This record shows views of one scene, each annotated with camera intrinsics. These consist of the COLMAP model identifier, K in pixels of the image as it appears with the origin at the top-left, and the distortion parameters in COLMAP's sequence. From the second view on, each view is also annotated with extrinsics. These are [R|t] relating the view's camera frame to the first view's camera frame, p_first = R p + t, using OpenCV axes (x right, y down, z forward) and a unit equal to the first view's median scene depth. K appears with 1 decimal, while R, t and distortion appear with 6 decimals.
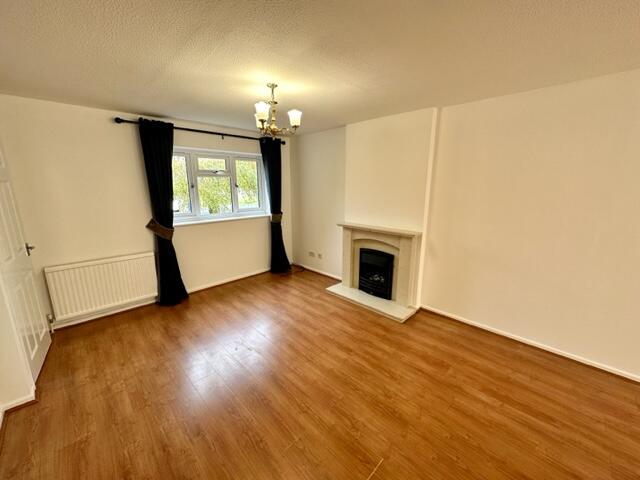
lens RADIAL K [[255.5, 0, 321.9], [0, 255.5, 239.7], [0, 0, 1]] dist [0.002036, -0.000721]
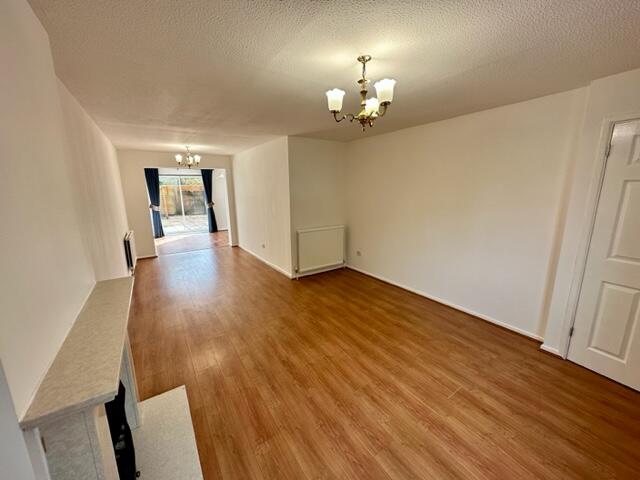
lens RADIAL K [[255.5, 0, 323.3], [0, 255.5, 240.3], [0, 0, 1]] dist [0.002036, -0.000721]
pose [[-0.980709, -0.026464, 0.193676, -0.191639], [0.055451, 0.912429, 0.405460, -0.336408], [-0.187446, 0.408378, -0.893360, 1.527616]]
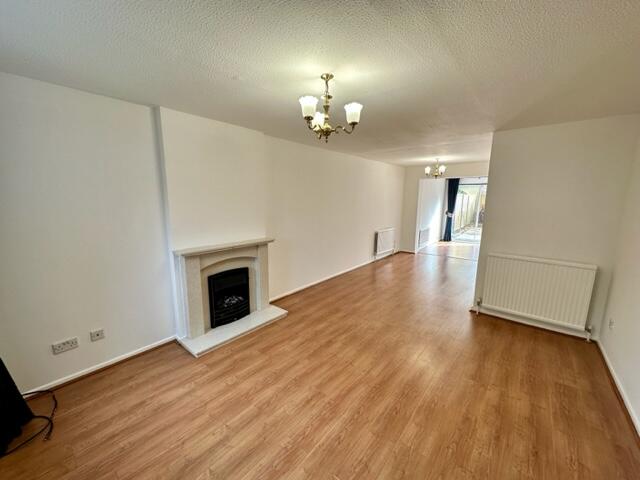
lens RADIAL K [[255.5, 0, 316.9], [0, 255.5, 241.3], [0, 0, 1]] dist [0.002036, -0.000721]
pose [[-0.083517, -0.169478, 0.981989, -0.861574], [0.208405, 0.960670, 0.183523, -0.199754], [-0.974470, 0.219979, -0.044912, 0.942132]]
